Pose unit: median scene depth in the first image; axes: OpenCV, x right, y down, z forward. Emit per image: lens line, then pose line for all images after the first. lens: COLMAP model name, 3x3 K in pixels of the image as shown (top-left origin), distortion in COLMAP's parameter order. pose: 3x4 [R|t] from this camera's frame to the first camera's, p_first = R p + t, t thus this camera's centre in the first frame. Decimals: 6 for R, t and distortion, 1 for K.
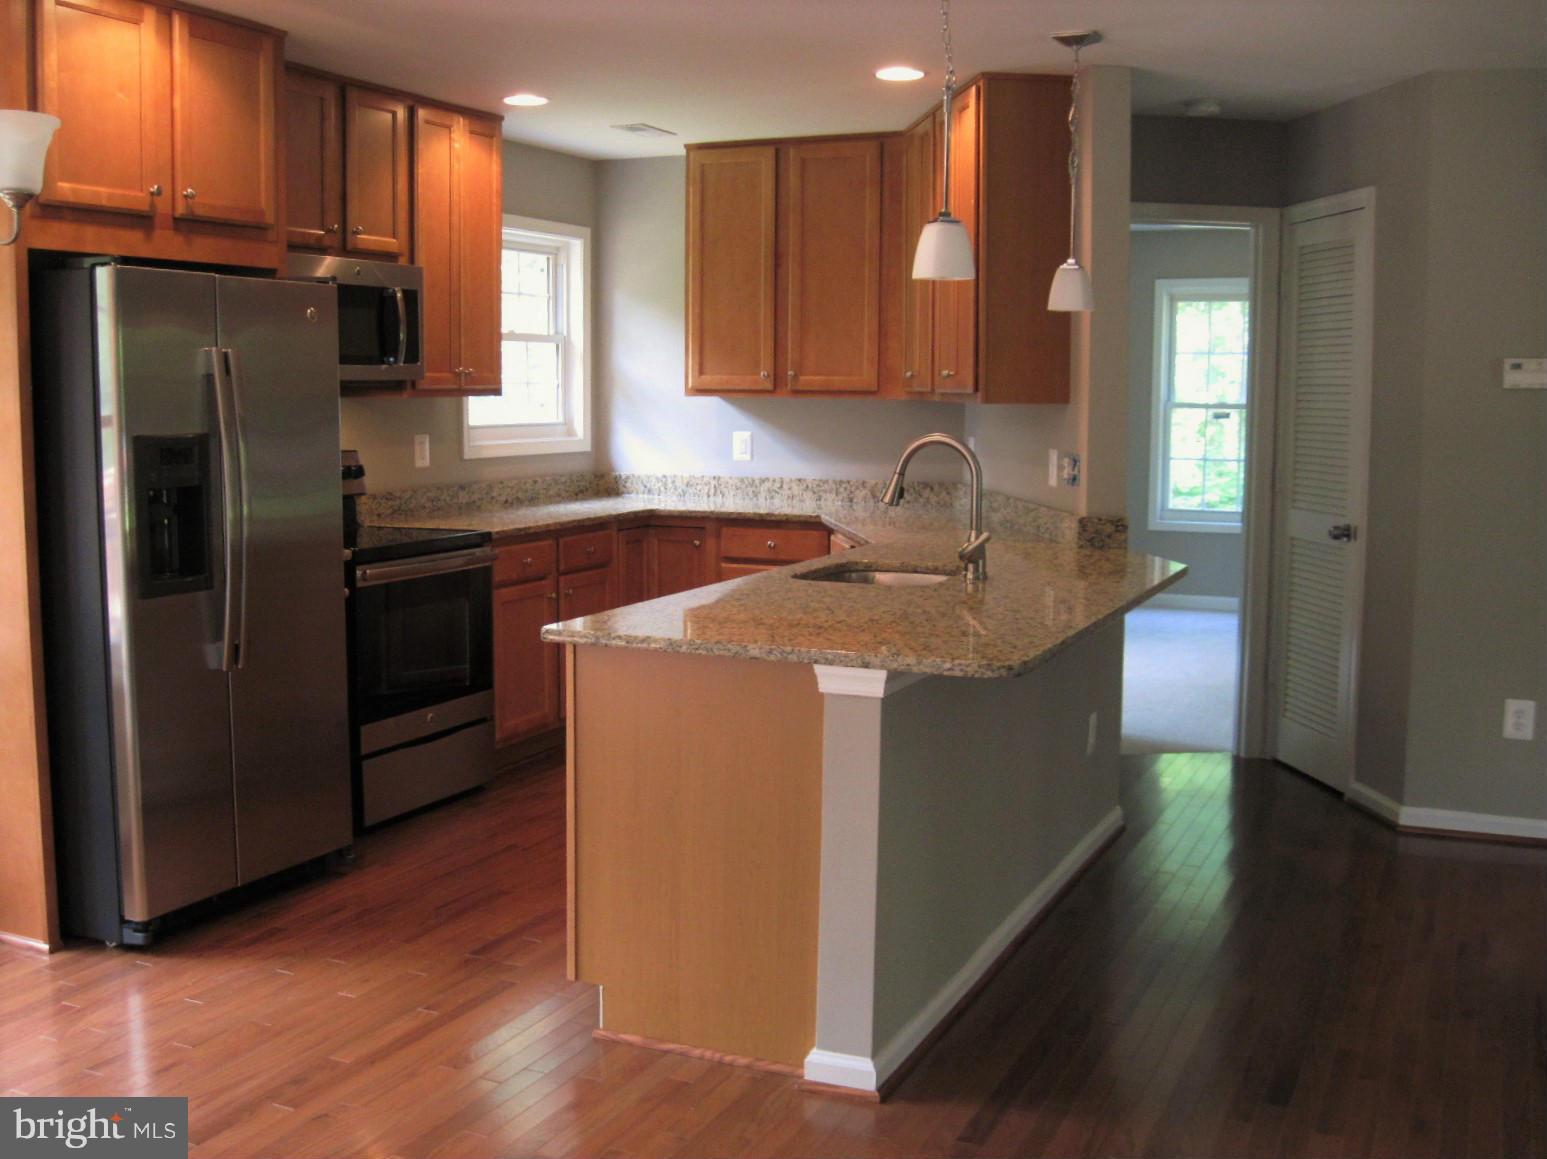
lens RADIAL K [[1644.7, 0, 812.0], [0, 1644.7, 574.4], [0, 0, 1]] dist [-0.069463, 0.015949]
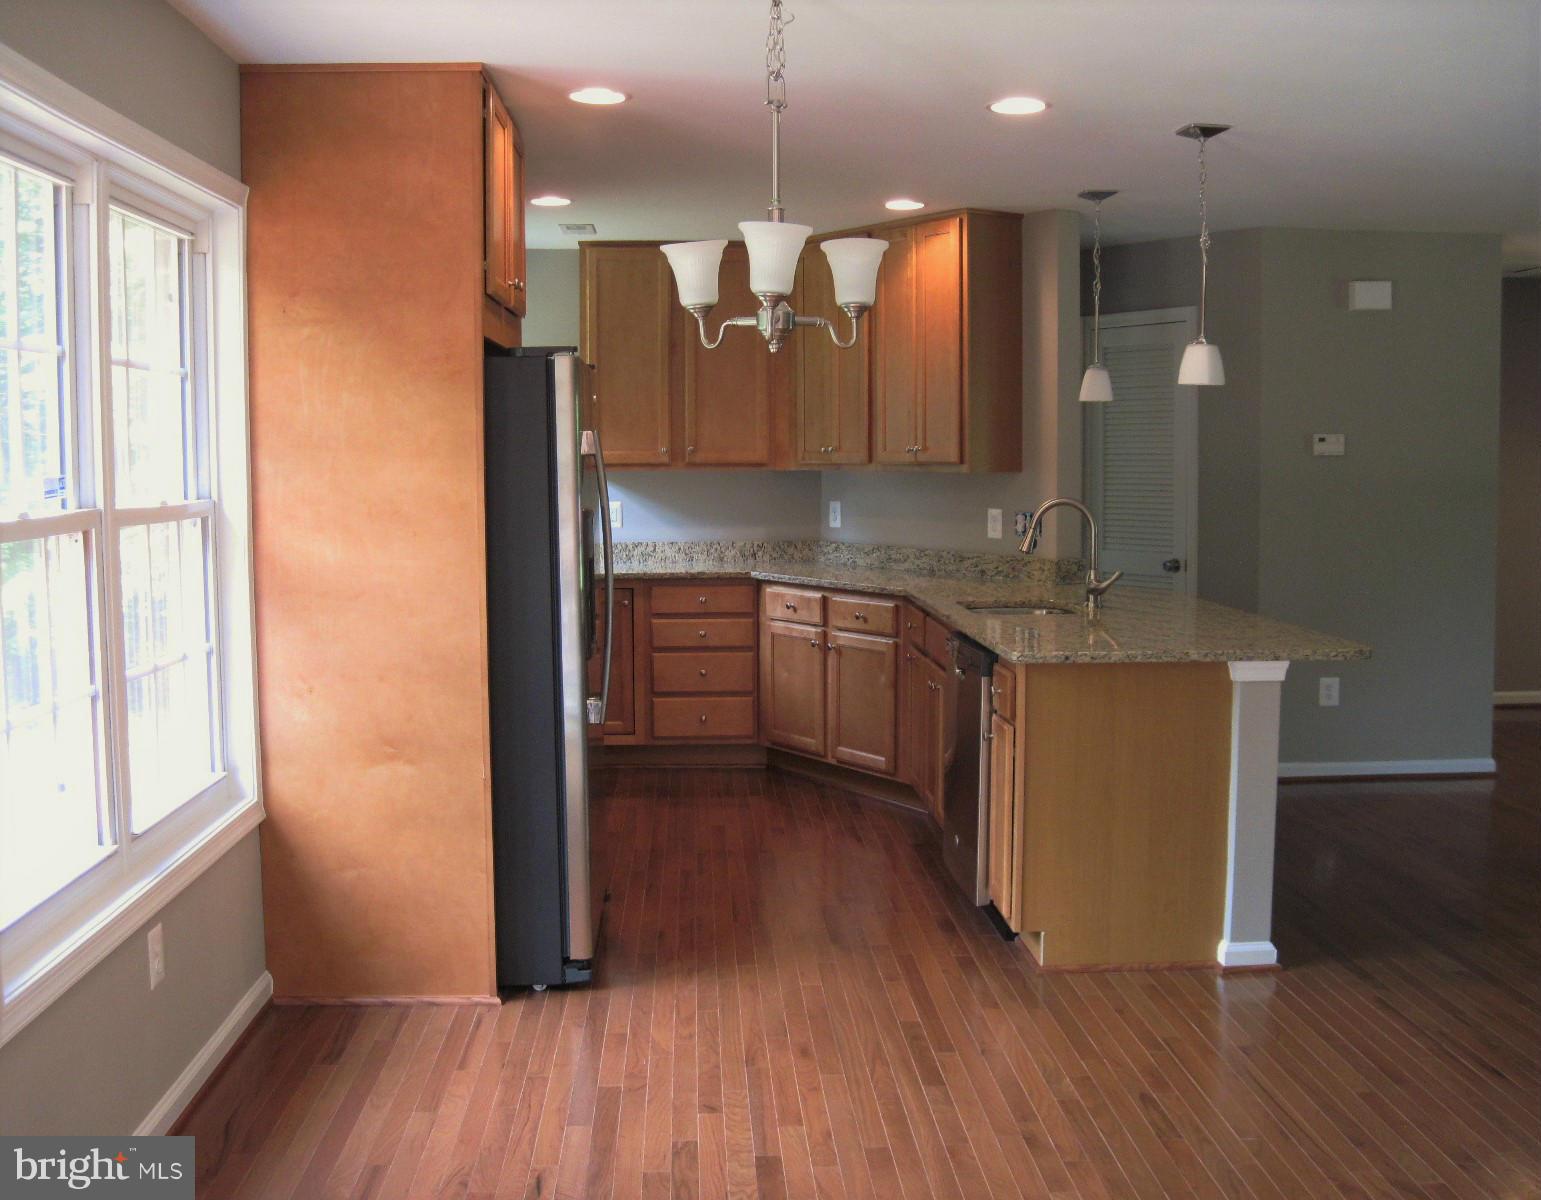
lens RADIAL K [[1611.9, 0, 832.2], [0, 1611.9, 600.2], [0, 0, 1]] dist [-0.023197, -0.012682]
pose [[0.878985, -0.052332, 0.473969, -0.586974], [0.063058, 0.997987, -0.006753, -0.005992], [-0.472661, 0.035824, 0.880516, -0.025353]]
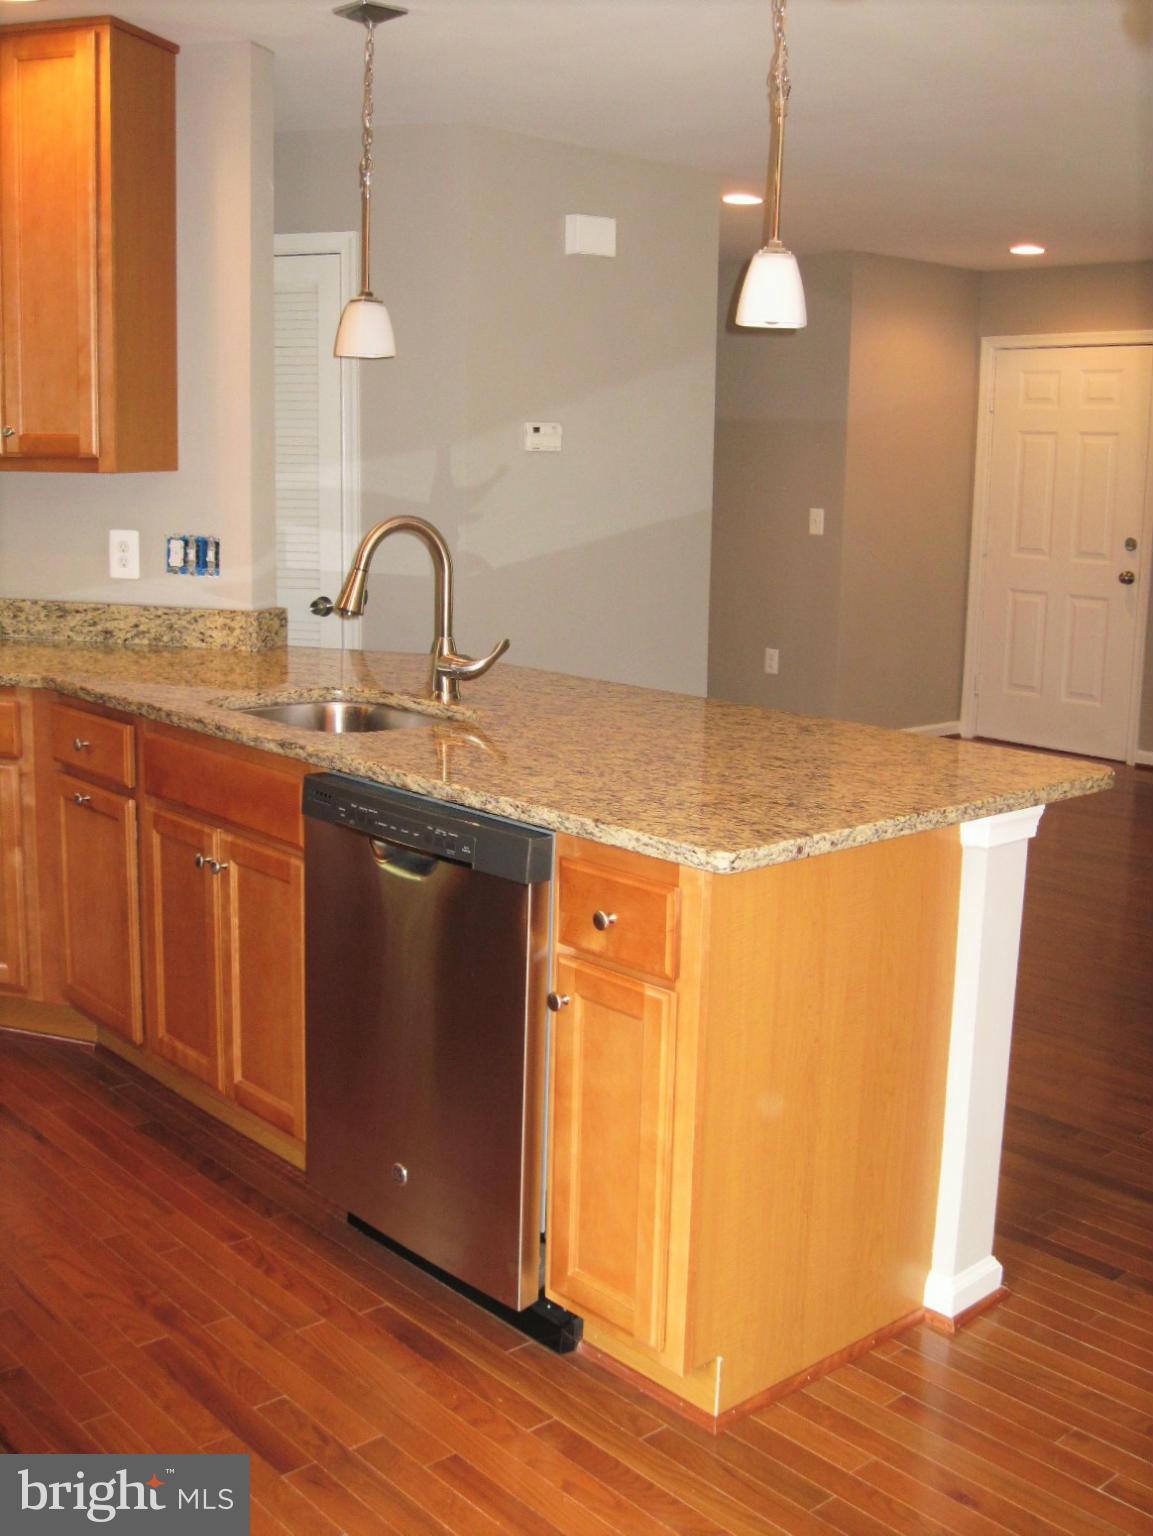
lens RADIAL K [[1600.4, 0, 513.1], [0, 1600.4, 762.8], [0, 0, 1]] dist [-0.088477, -0.008271]
pose [[0.444533, -0.167142, 0.880031, -0.479498], [0.089557, 0.985808, 0.141993, -0.062137], [-0.891274, 0.015693, 0.453193, 0.534516]]
